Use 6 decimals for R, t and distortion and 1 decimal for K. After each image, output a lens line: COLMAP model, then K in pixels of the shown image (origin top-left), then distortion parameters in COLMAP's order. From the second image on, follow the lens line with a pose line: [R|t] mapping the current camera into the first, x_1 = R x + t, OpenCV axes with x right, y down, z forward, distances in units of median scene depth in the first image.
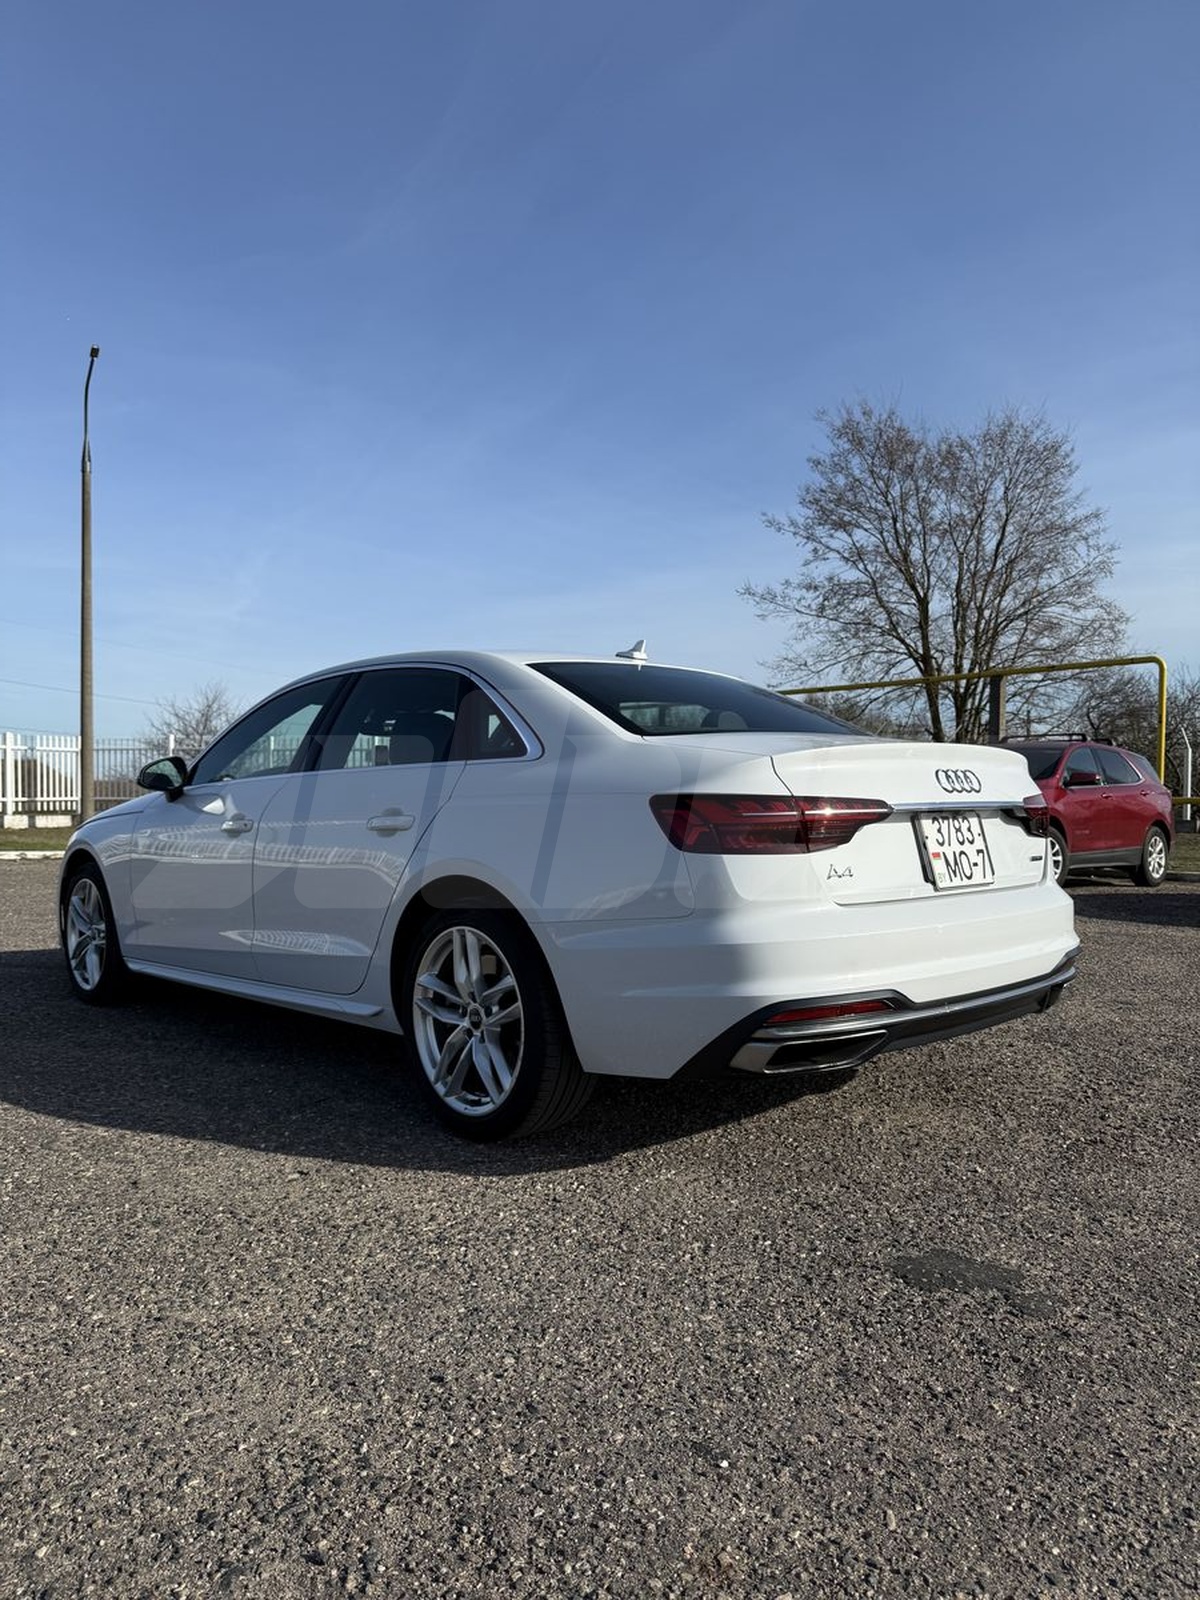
lens RADIAL K [[1142.9, 0, 600.2], [0, 1142.9, 794.9], [0, 0, 1]] dist [0.090748, -0.171816]
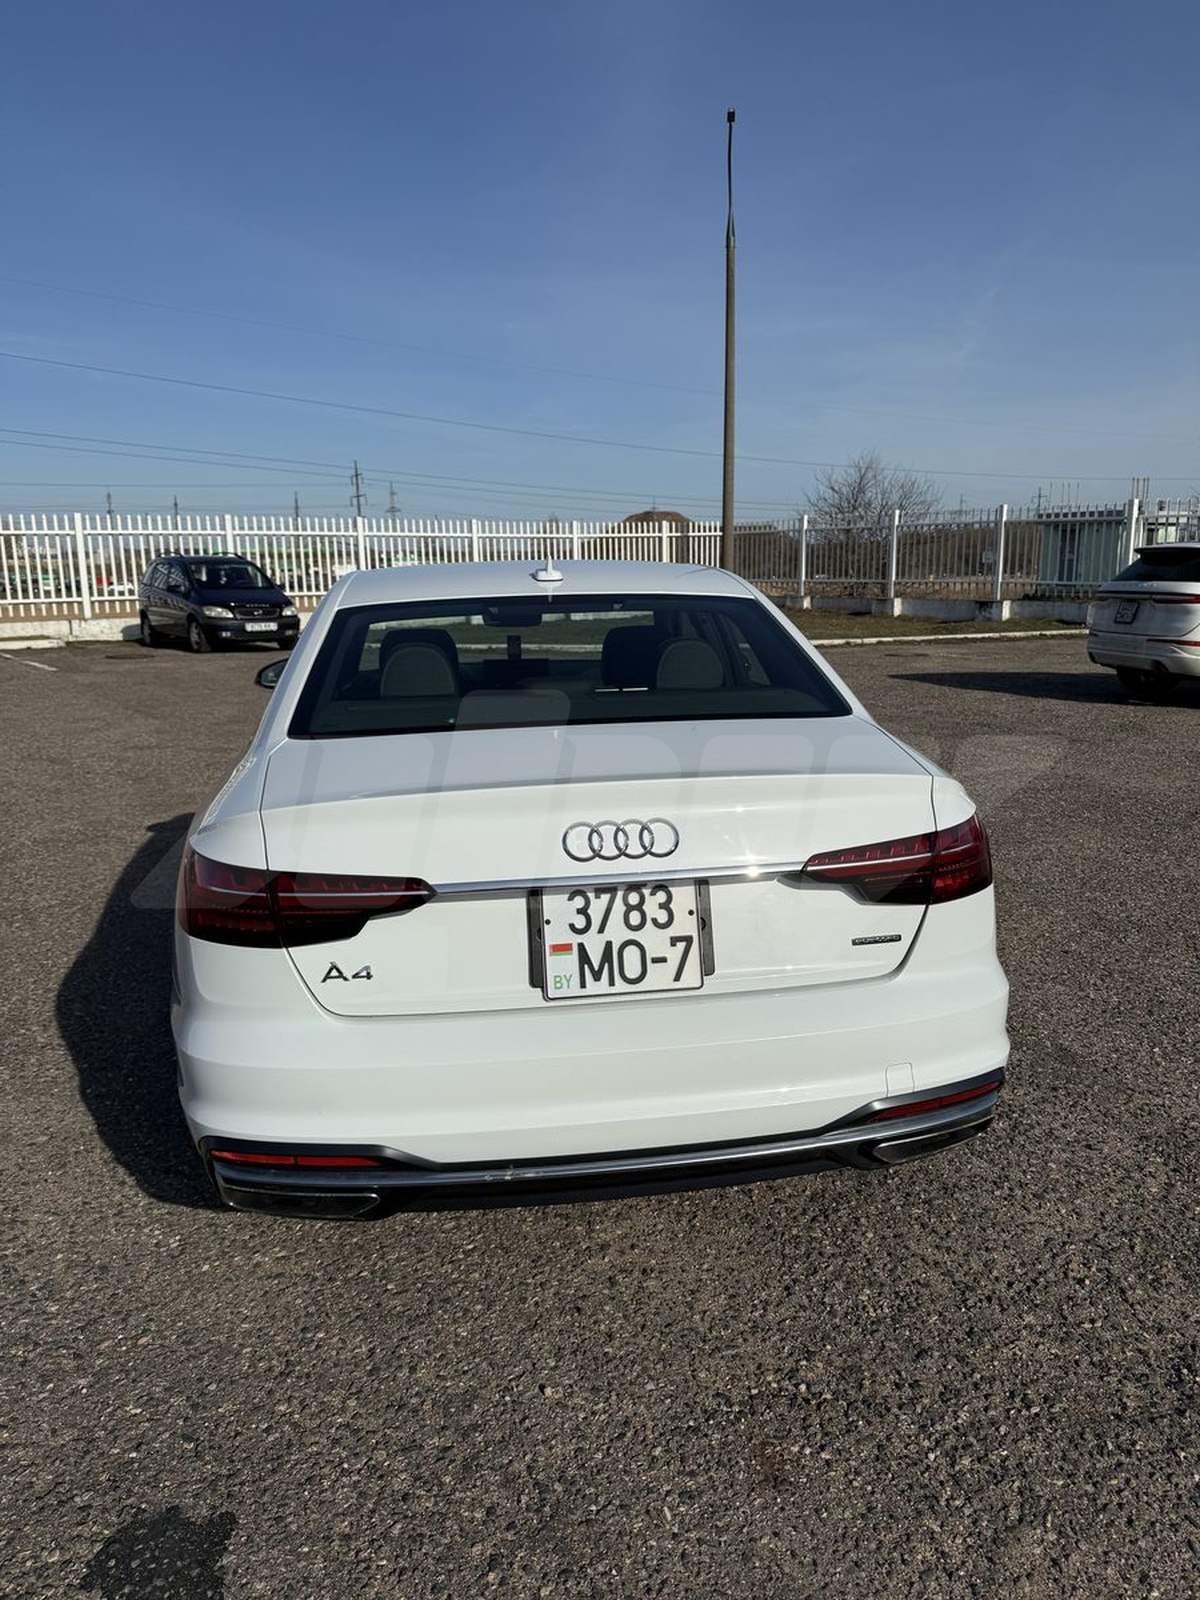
lens RADIAL K [[1137.7, 0, 594.5], [0, 1137.7, 798.9], [0, 0, 1]] dist [0.061605, -0.067117]
pose [[0.819500, 0.098813, -0.564495, 0.675475], [0.022426, 0.978739, 0.203881, -0.170774], [0.572640, -0.179740, 0.799861, 0.479874]]
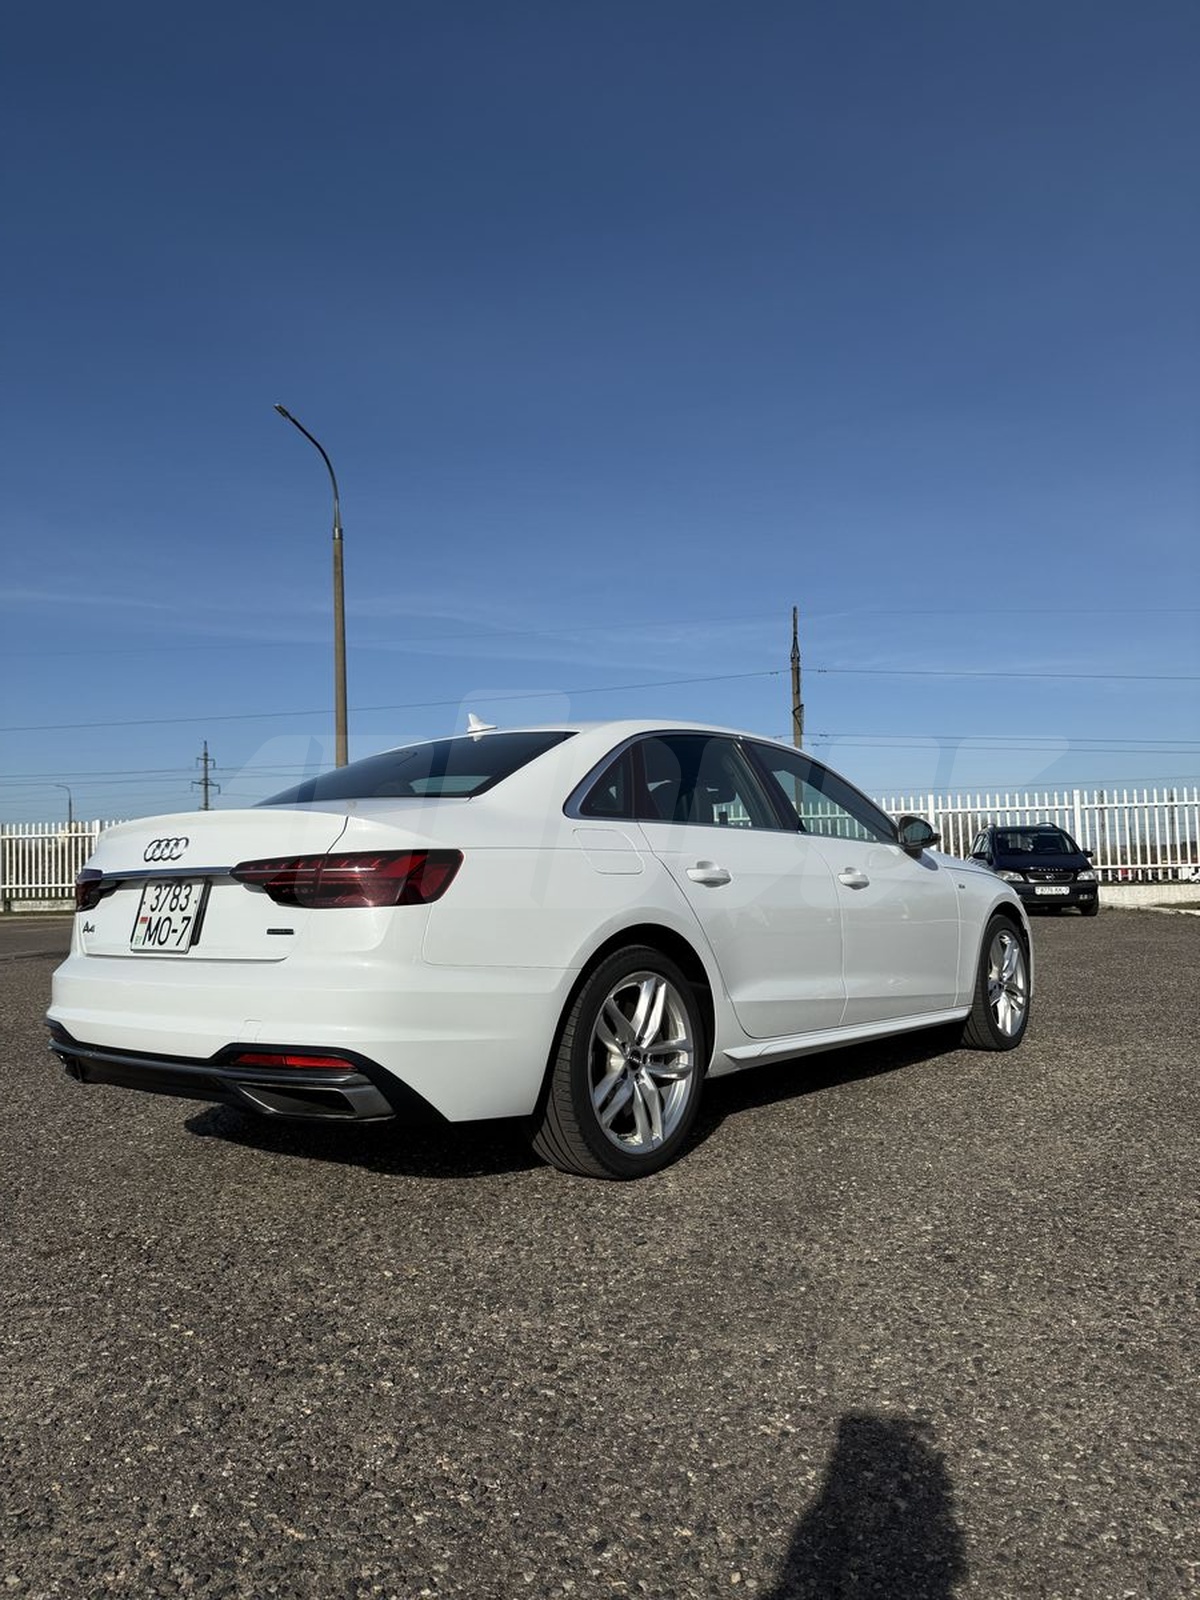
lens RADIAL K [[1137.7, 0, 594.5], [0, 1137.7, 798.9], [0, 0, 1]] dist [0.061605, -0.067117]
pose [[0.137950, -0.076546, -0.987477, 1.411762], [0.027673, 0.996918, -0.073412, 0.029711], [0.990053, -0.017199, 0.139643, 1.258015]]
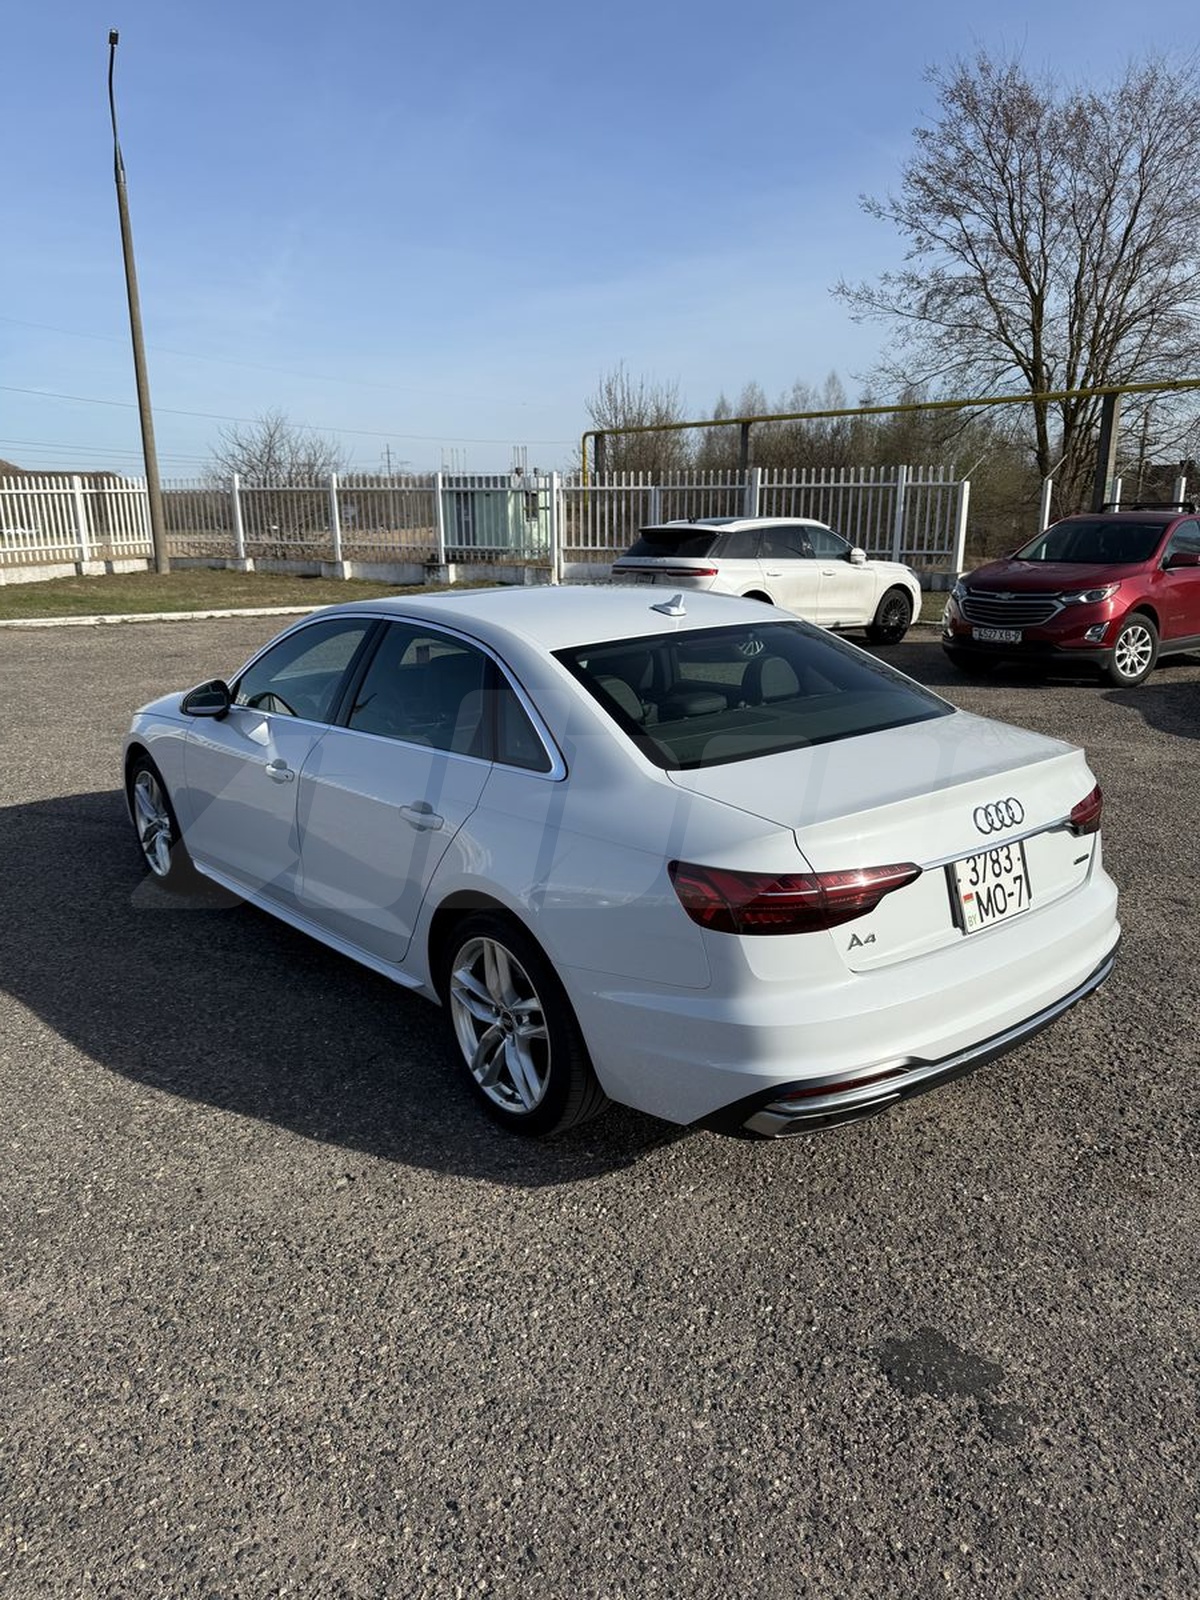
lens RADIAL K [[1147.3, 0, 594.8], [0, 1147.3, 810.3], [0, 0, 1]] dist [0.048168, -0.085716]
pose [[0.997316, 0.004629, -0.073071, 0.047752], [0.014615, 0.965329, 0.260629, -0.273820], [0.071745, -0.260997, 0.962670, 0.058654]]
